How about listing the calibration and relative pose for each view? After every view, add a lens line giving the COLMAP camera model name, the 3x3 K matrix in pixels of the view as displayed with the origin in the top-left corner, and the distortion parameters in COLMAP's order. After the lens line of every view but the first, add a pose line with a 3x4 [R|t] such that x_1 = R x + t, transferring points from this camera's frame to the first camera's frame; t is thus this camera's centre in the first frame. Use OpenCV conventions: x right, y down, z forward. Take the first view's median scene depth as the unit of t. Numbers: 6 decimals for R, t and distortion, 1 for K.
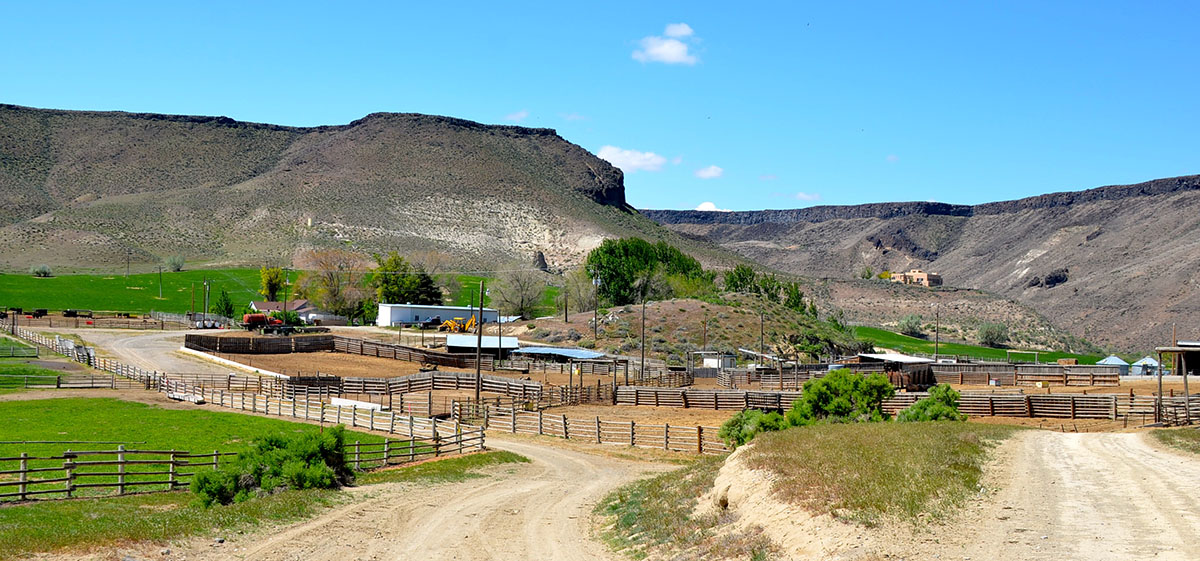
lens RADIAL K [[1458.8, 0, 600.0], [0, 1458.8, 280.5], [0, 0, 1]] dist [-0.125231, 0.022915]
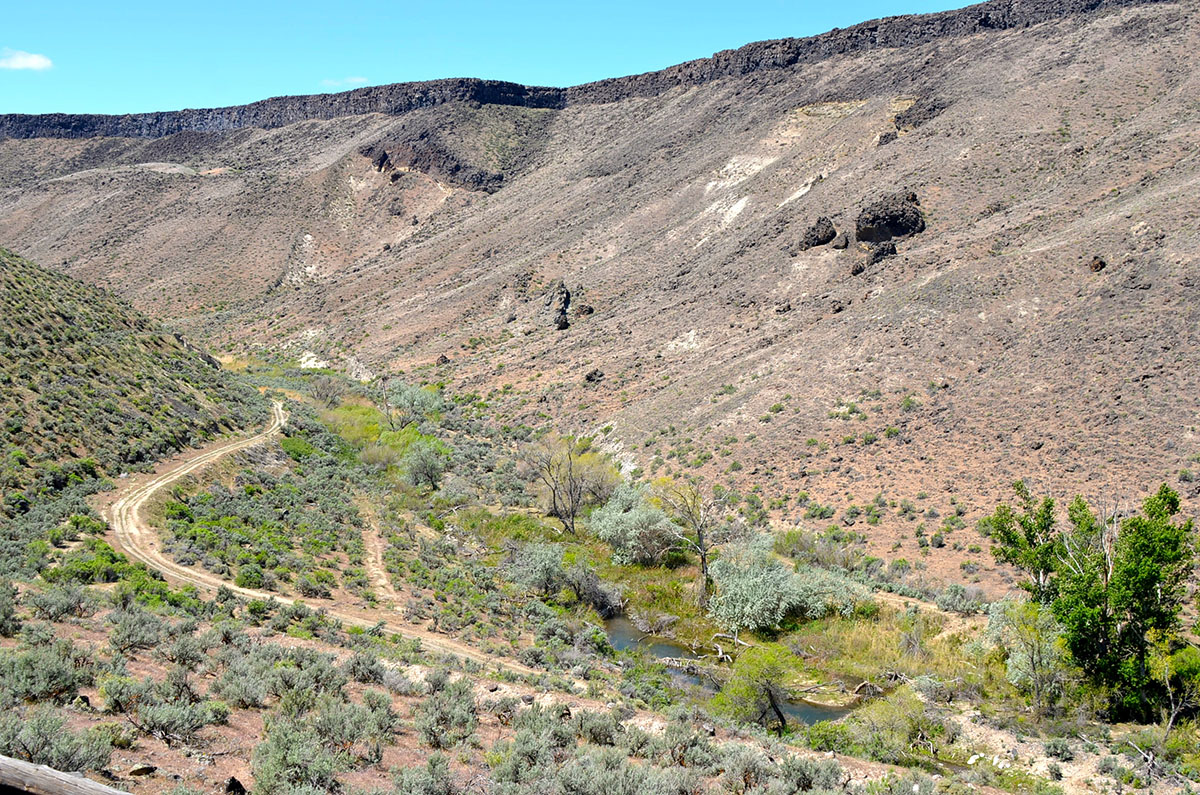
lens RADIAL K [[1460.8, 0, 600.0], [0, 1460.8, 397.5], [0, 0, 1]] dist [-0.128944, 0.041869]
pose [[0.950564, -0.044708, 0.307294, 0.107492], [0.010760, 0.993729, 0.111292, 0.000663], [-0.310343, -0.102484, 0.945084, 0.506101]]
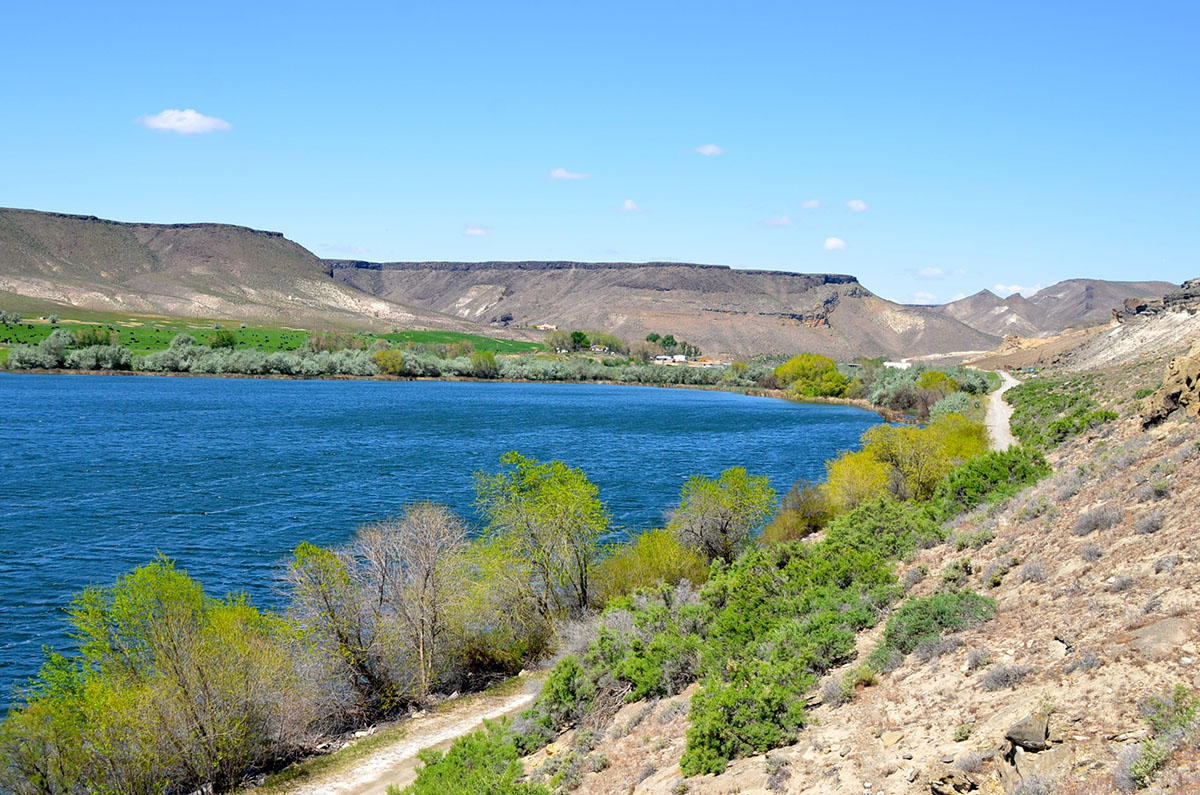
lens RADIAL K [[1460.8, 0, 600.0], [0, 1460.8, 397.5], [0, 0, 1]] dist [-0.128944, 0.041869]
pose [[0.788687, -0.027390, 0.614185, -0.550041], [-0.024828, 0.996773, 0.076335, -0.033691], [-0.614294, -0.075454, 0.785462, -0.419521]]
